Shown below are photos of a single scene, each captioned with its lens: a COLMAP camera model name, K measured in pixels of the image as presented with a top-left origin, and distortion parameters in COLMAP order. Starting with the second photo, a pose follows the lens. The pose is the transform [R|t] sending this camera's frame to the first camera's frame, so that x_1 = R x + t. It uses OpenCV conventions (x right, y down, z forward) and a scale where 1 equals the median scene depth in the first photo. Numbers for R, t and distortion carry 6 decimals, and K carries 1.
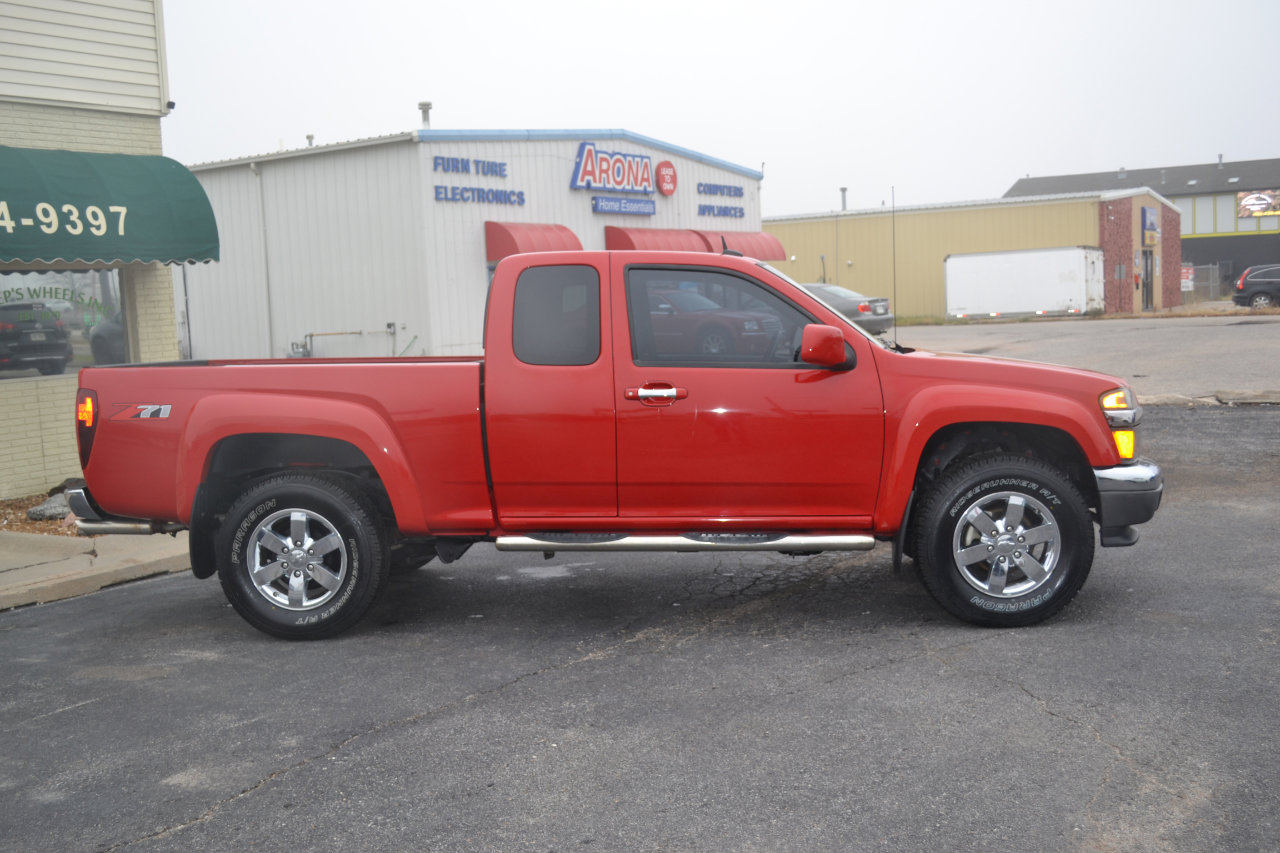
lens RADIAL K [[1307.5, 0, 640.0], [0, 1307.5, 426.5], [0, 0, 1]] dist [-0.012159, -0.018614]
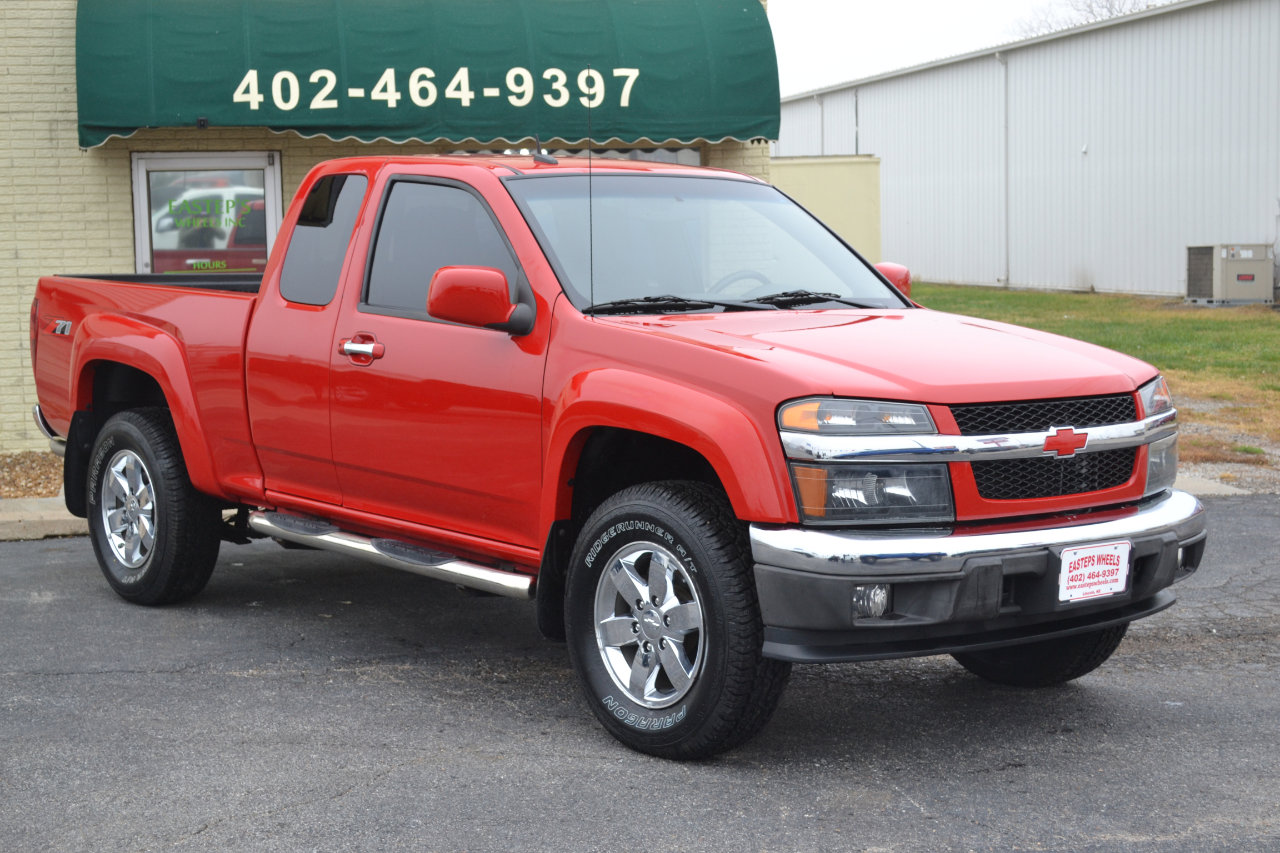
lens RADIAL K [[2167.2, 0, 640.0], [0, 2167.2, 426.5], [0, 0, 1]] dist [-0.021069, 0.026071]
pose [[0.685454, 0.105608, -0.720416, 0.568971], [-0.090410, 0.994113, 0.059708, -0.038589], [0.722481, 0.024206, 0.690967, 0.139564]]
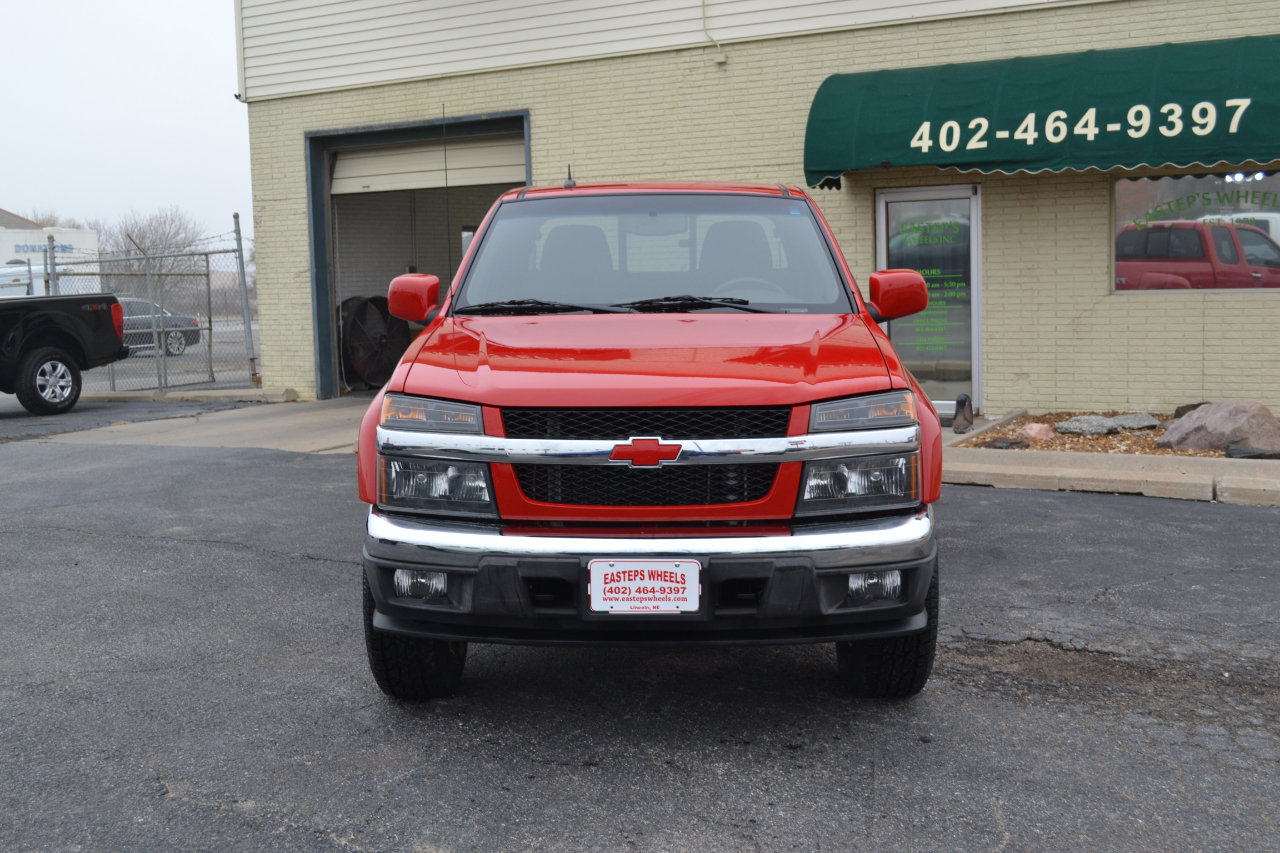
lens RADIAL K [[1467.0, 0, 640.0], [0, 1467.0, 426.5], [0, 0, 1]] dist [-0.022552, -0.044482]
pose [[0.026409, 0.155497, -0.987483, 0.611428], [-0.074247, 0.985405, 0.153184, -0.076320], [0.996890, 0.069272, 0.037568, 0.609036]]
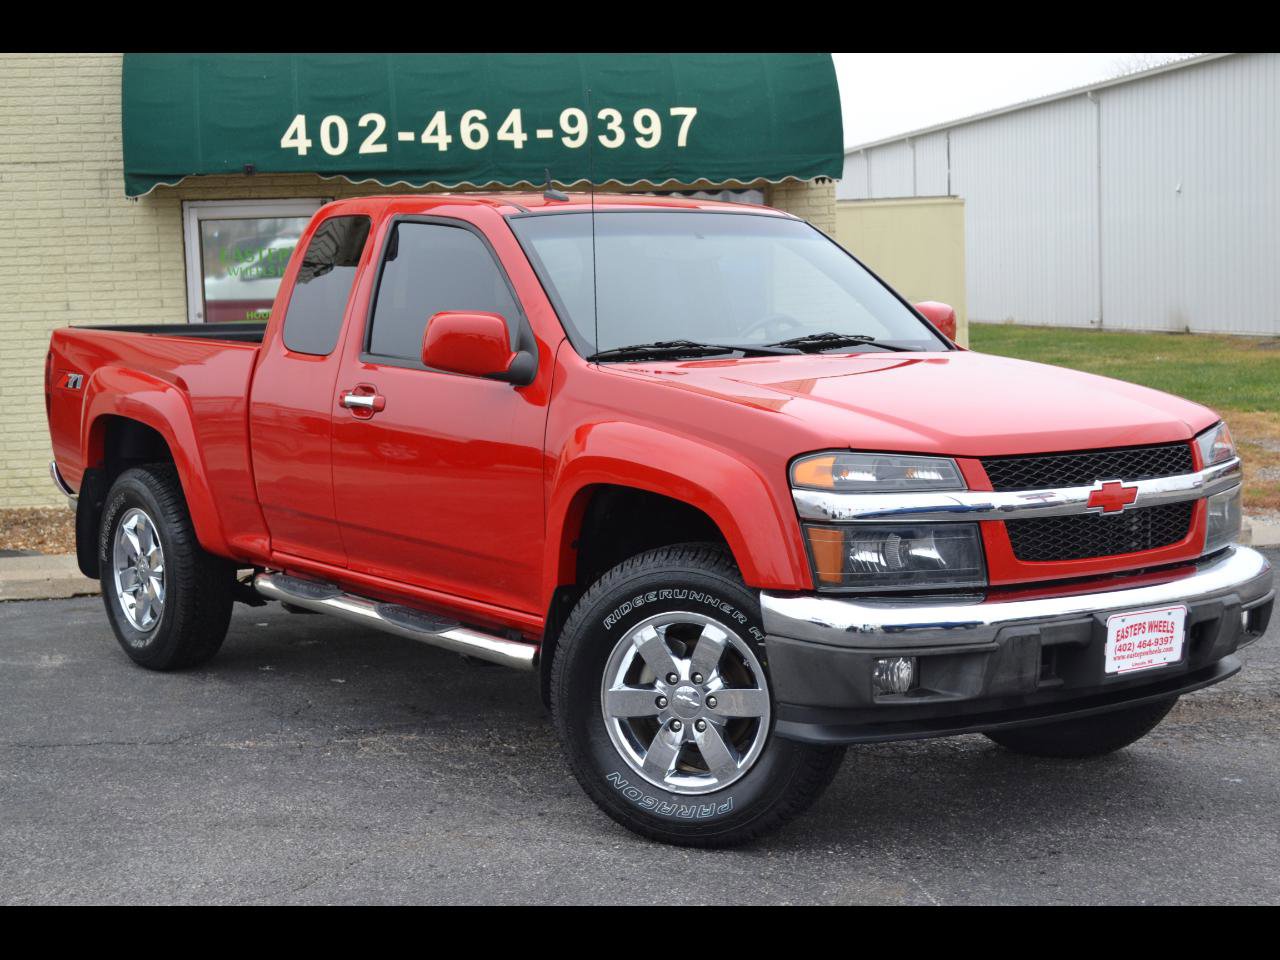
lens RADIAL K [[2123.8, 0, 640.0], [0, 2123.8, 480.0], [0, 0, 1]] dist [-0.022856, 0.084369]
pose [[0.651445, 0.103502, -0.751603, 0.541455], [-0.078580, 0.994528, 0.068847, -0.040681], [0.754616, 0.014211, 0.656013, 0.198639]]
